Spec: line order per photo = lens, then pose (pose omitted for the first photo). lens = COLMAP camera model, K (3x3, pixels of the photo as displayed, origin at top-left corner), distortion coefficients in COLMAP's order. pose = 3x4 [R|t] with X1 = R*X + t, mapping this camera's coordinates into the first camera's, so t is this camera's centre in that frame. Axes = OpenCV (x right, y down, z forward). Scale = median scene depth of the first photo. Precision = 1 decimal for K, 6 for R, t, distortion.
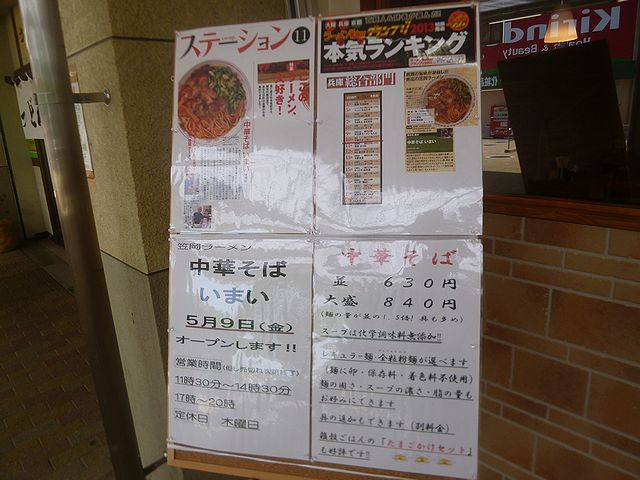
lens RADIAL K [[456.5, 0, 318.2], [0, 456.5, 237.6], [0, 0, 1]] dist [-0.066484, 0.016270]
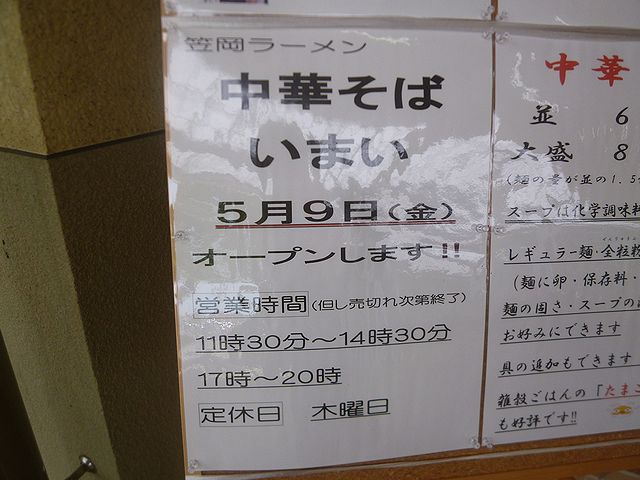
lens RADIAL K [[456.5, 0, 318.6], [0, 456.5, 237.8], [0, 0, 1]] dist [-0.066484, 0.016270]
pose [[0.940003, -0.068865, 0.334144, -0.372623], [0.021955, 0.989597, 0.142184, 0.153863], [-0.340460, -0.126317, 0.931736, 0.579594]]
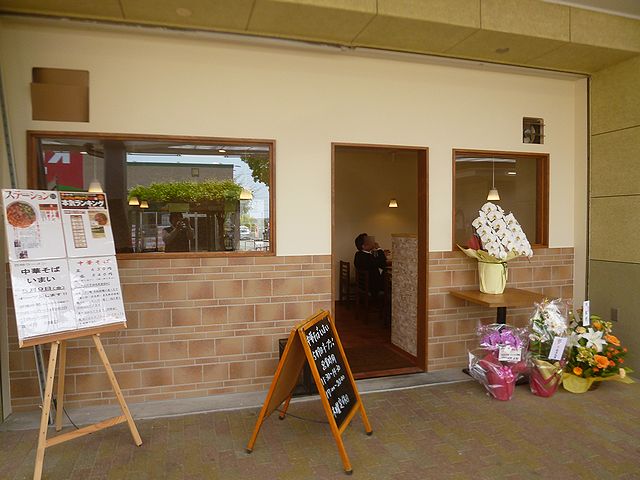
lens RADIAL K [[456.5, 0, 319.4], [0, 456.5, 238.7], [0, 0, 1]] dist [-0.066484, 0.016270]
pose [[0.458025, 0.016692, 0.888783, -1.987995], [0.212642, 0.968740, -0.127776, 0.640590], [-0.863132, 0.247517, 0.440157, -1.934272]]
